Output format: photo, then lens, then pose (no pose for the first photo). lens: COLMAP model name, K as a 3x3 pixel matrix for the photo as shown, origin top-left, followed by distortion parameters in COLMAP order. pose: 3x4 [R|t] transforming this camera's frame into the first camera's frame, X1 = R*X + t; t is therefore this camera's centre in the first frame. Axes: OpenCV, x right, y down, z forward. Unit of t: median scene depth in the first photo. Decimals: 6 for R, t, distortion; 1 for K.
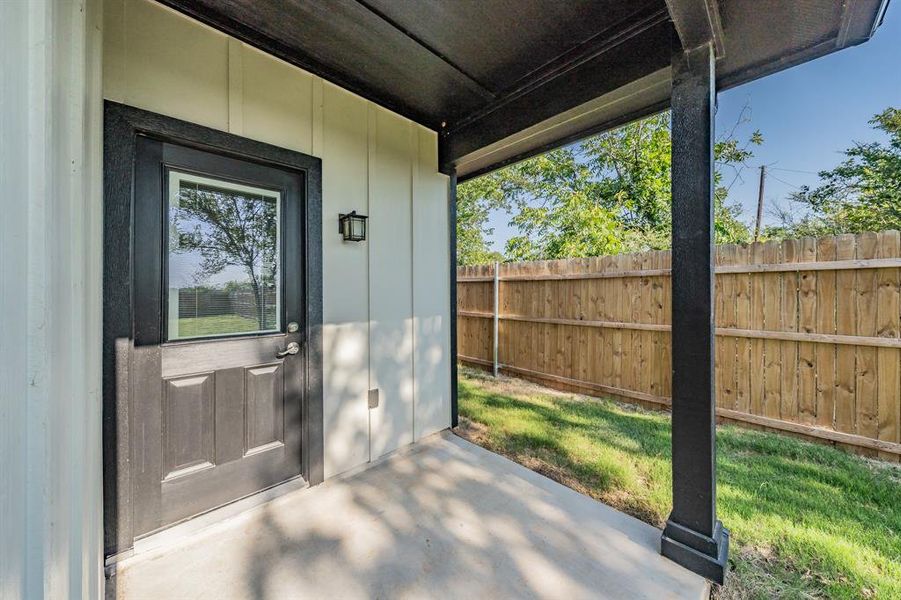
lens RADIAL K [[321.8, 0, 451.1], [0, 321.8, 292.8], [0, 0, 1]] dist [0.000708, 0.000042]
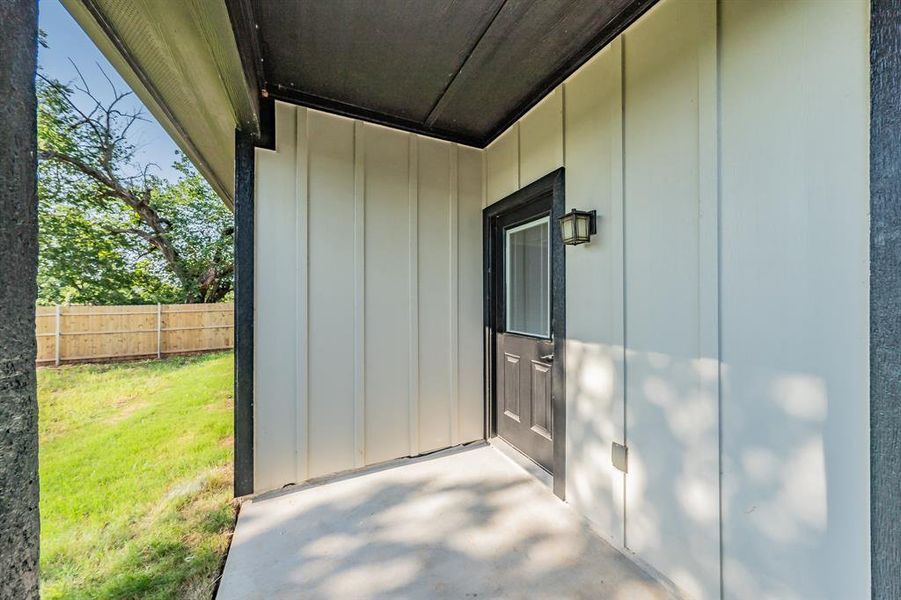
lens RADIAL K [[305.7, 0, 459.5], [0, 305.7, 297.5], [0, 0, 1]] dist [0.001813, 0.000167]
pose [[-0.314327, 0.001508, -0.949314, 0.405549], [0.000265, 0.999999, 0.001500, -0.018307], [0.949315, 0.000220, -0.314327, 0.719435]]
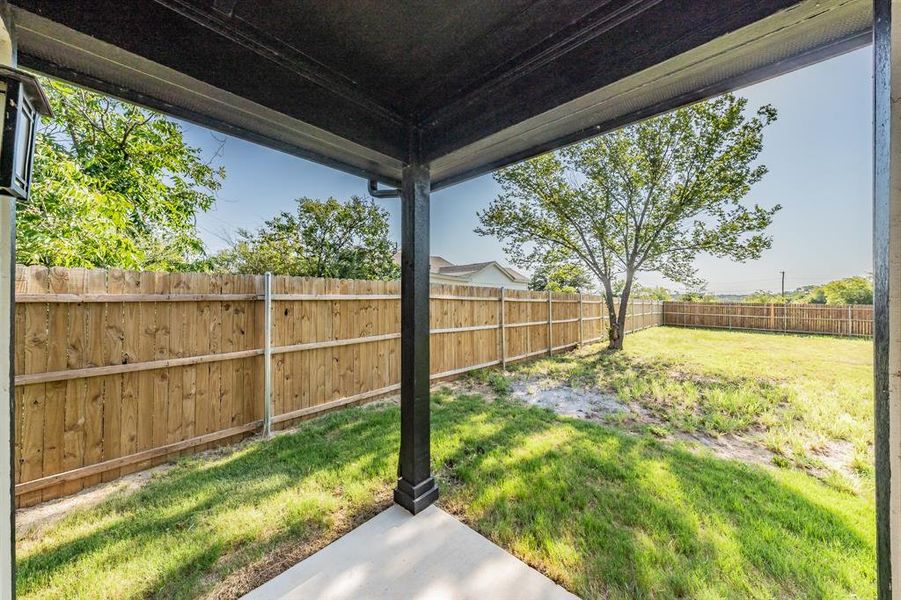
lens RADIAL K [[305.7, 0, 459.5], [0, 305.7, 297.5], [0, 0, 1]] dist [0.001813, 0.000167]
pose [[-0.071780, 0.006127, 0.997402, -0.394456], [-0.001783, 0.999979, -0.006272, -0.072115], [-0.997419, -0.002229, -0.071767, 0.516053]]
